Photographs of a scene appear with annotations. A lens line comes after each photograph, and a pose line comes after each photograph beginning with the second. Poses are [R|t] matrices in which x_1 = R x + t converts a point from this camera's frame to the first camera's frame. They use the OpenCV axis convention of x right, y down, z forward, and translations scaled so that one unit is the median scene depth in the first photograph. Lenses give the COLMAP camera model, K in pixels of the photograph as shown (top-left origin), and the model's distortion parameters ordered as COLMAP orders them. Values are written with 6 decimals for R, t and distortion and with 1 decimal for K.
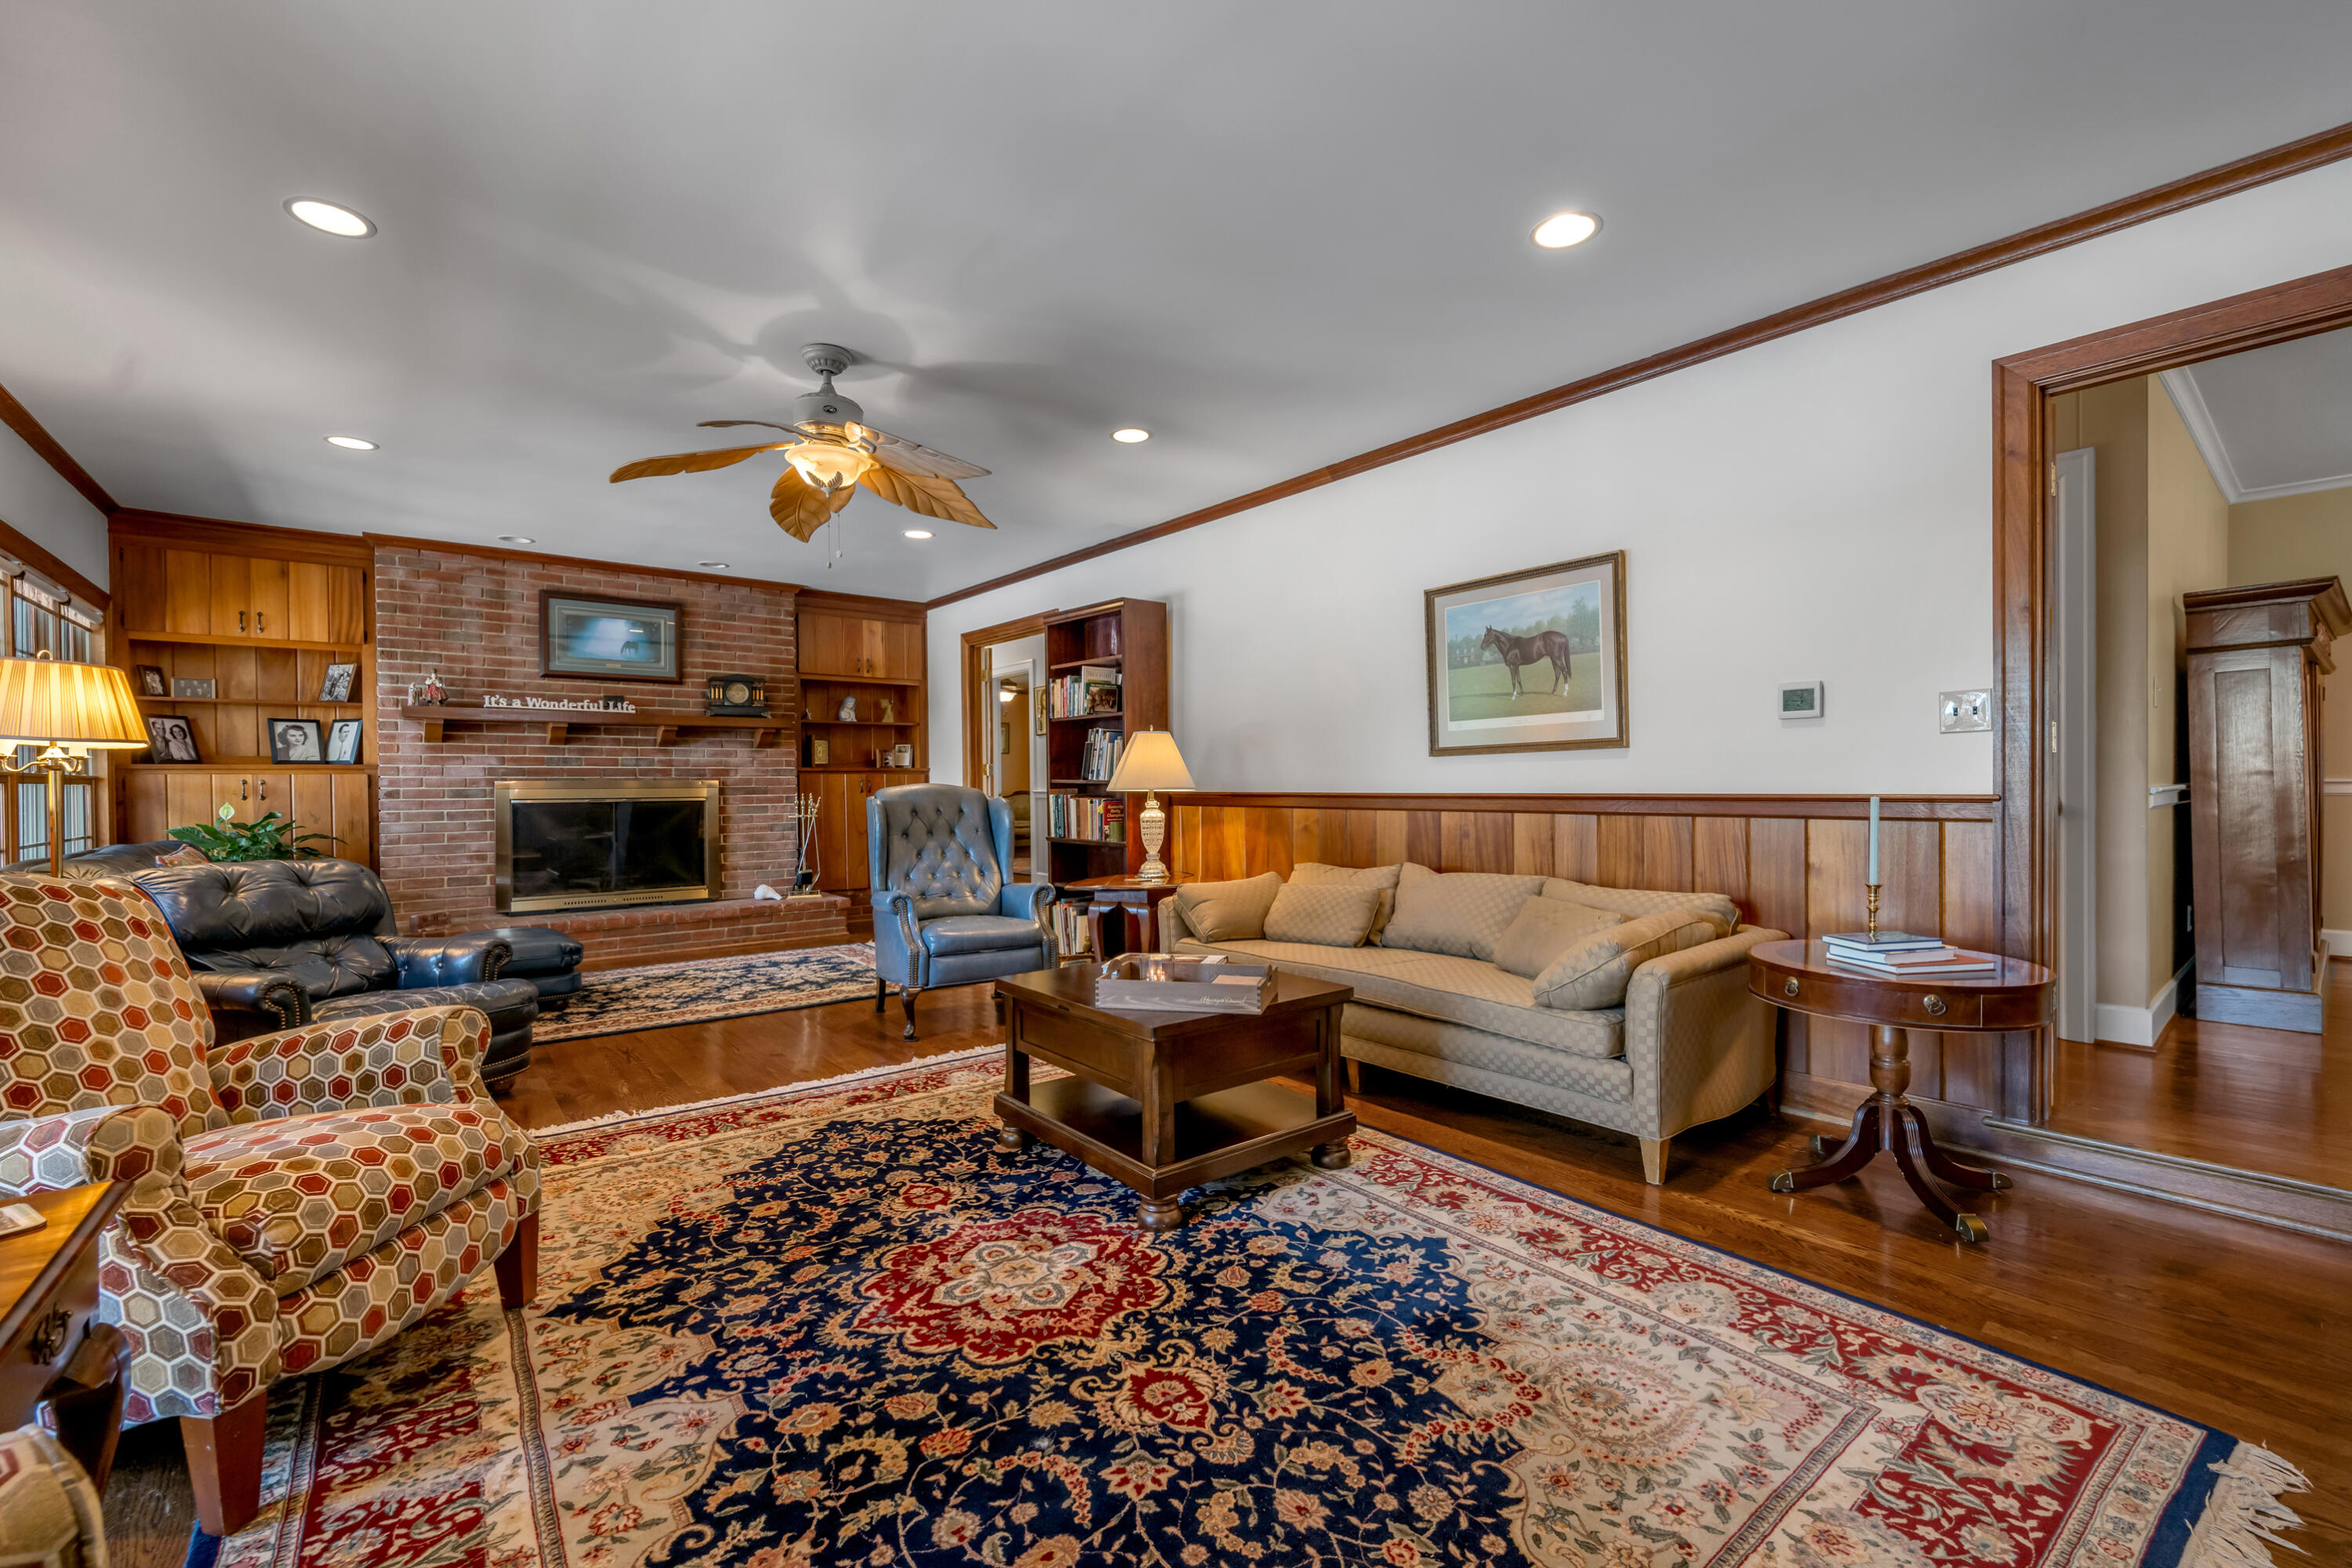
lens RADIAL K [[985.3, 0, 1177.3], [0, 985.3, 791.5], [0, 0, 1]] dist [-0.002185, -0.000168]
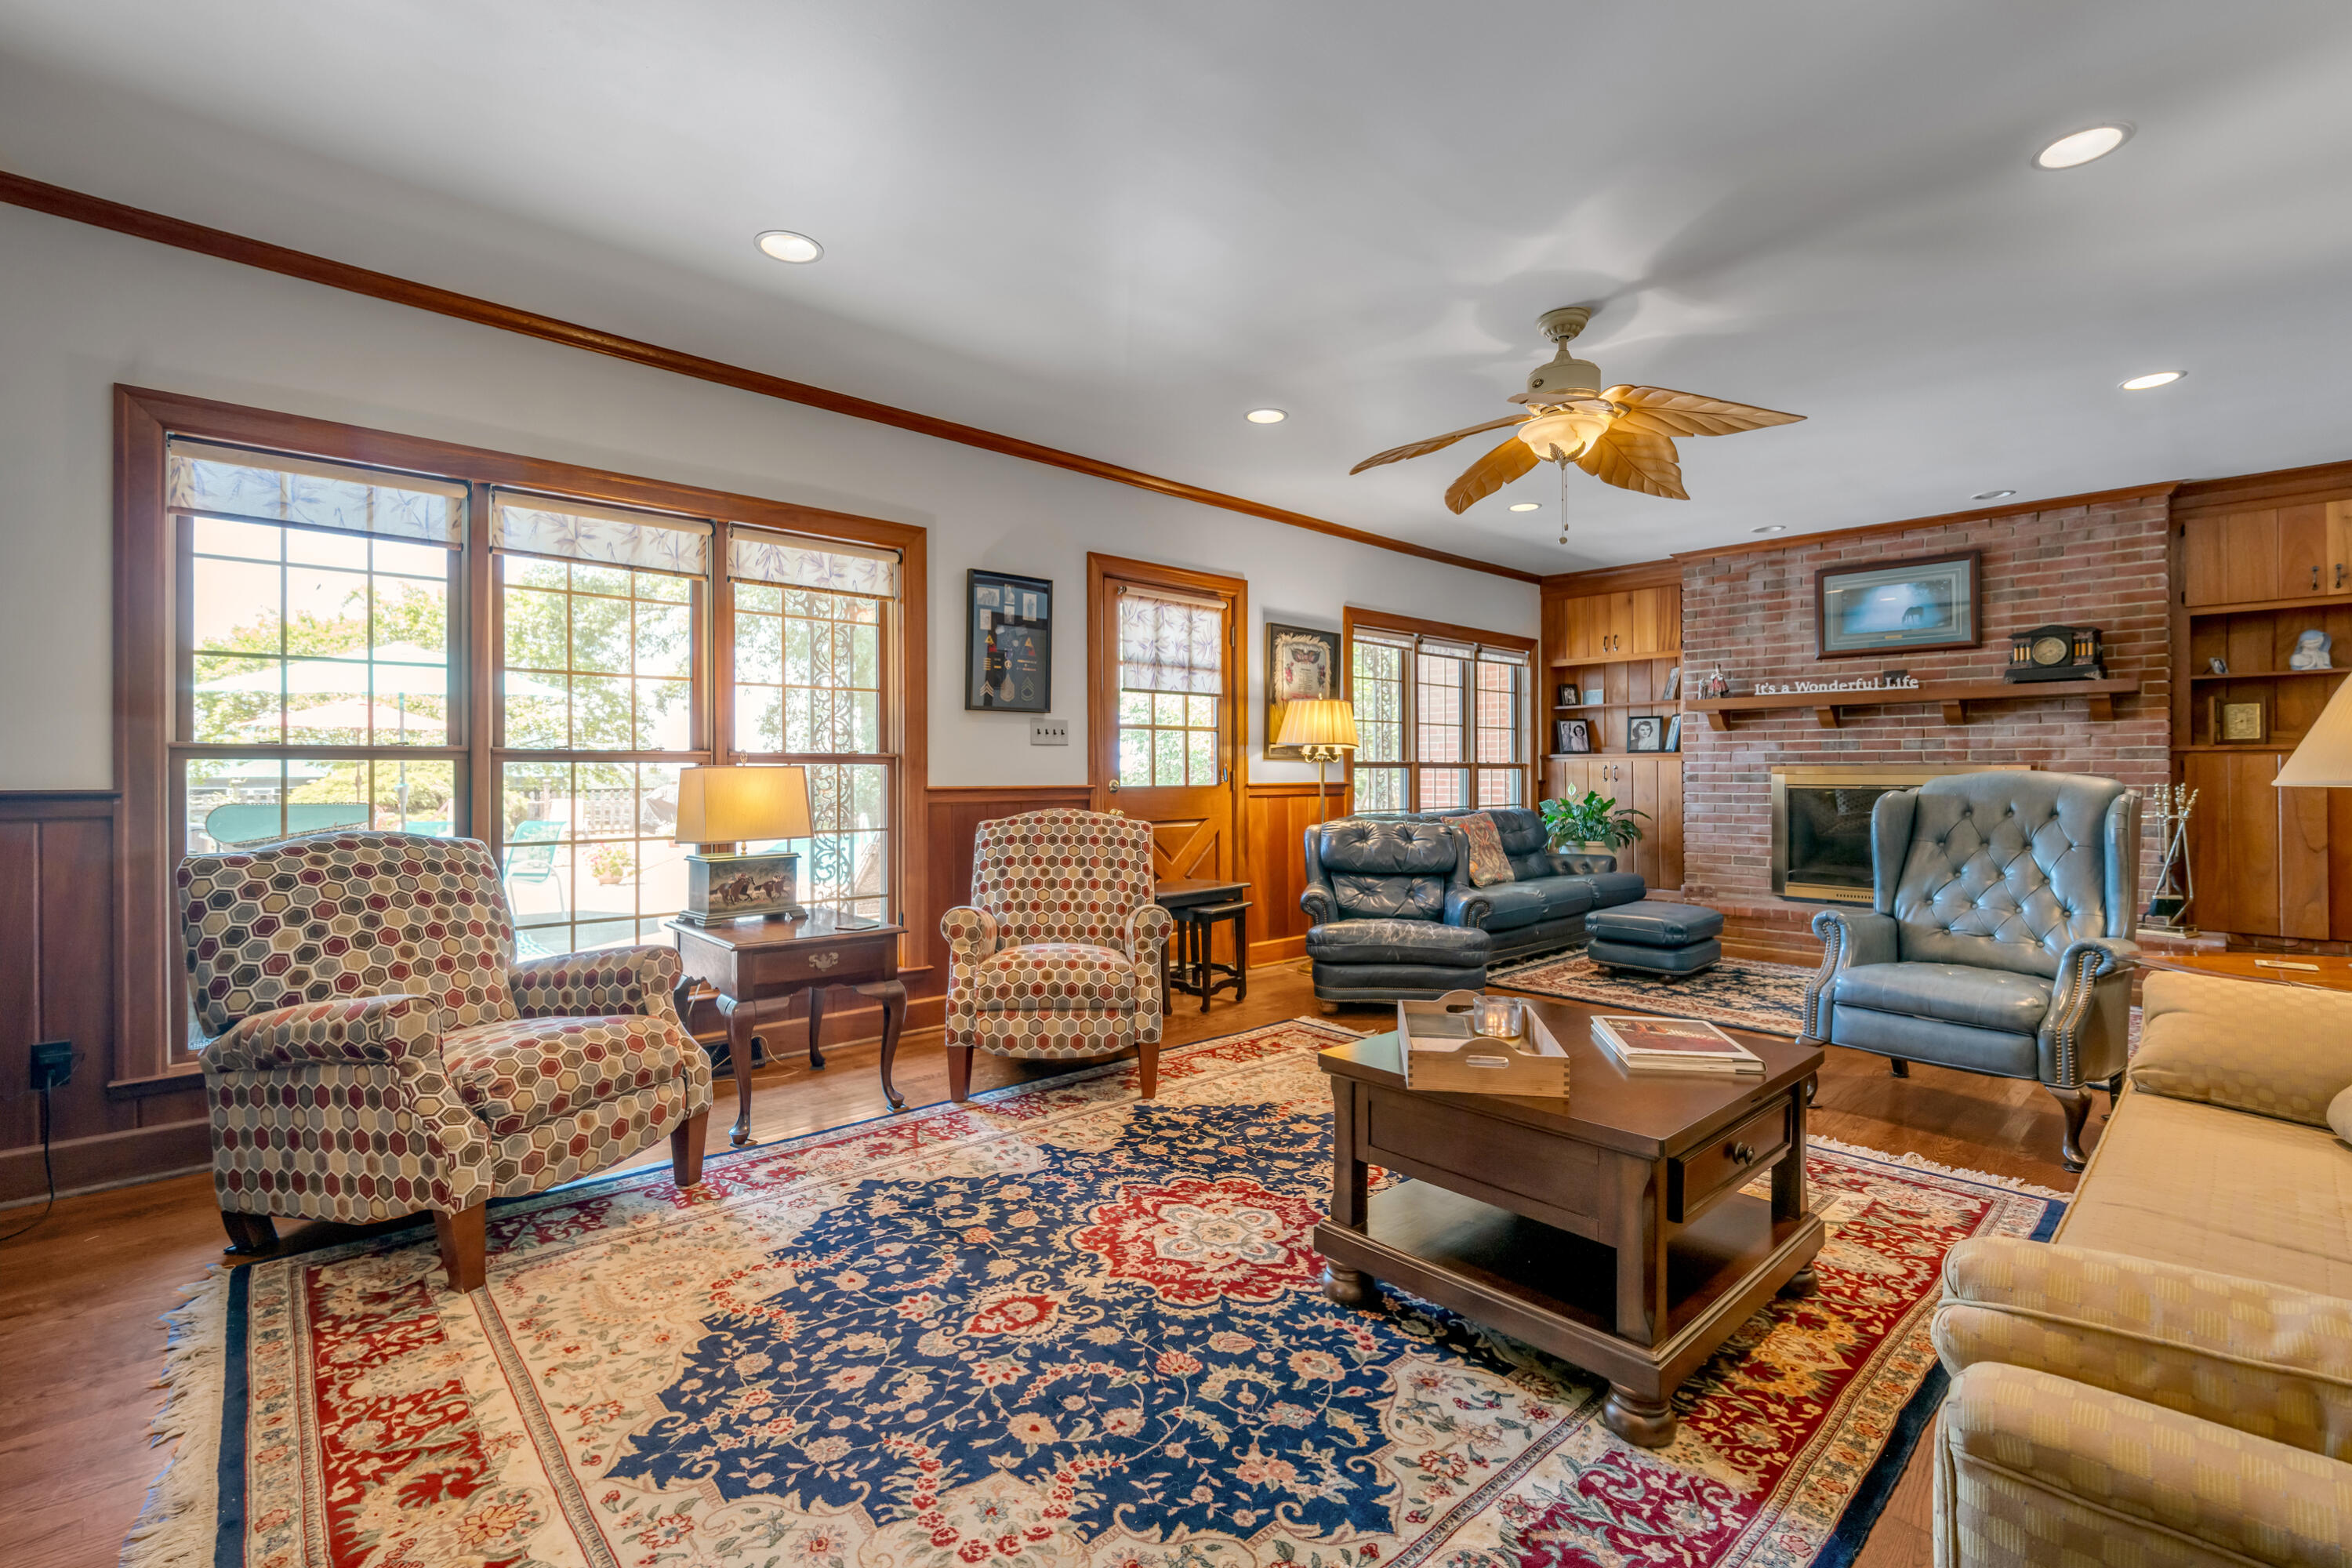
lens RADIAL K [[1020.7, 0, 1177.2], [0, 1020.7, 770.0], [0, 0, 1]] dist [-0.002171, -0.000199]
pose [[0.080590, 0.003392, -0.996742, 0.911486], [-0.007850, 0.999965, 0.002768, -0.013717], [0.996716, 0.007602, 0.080614, 0.841957]]
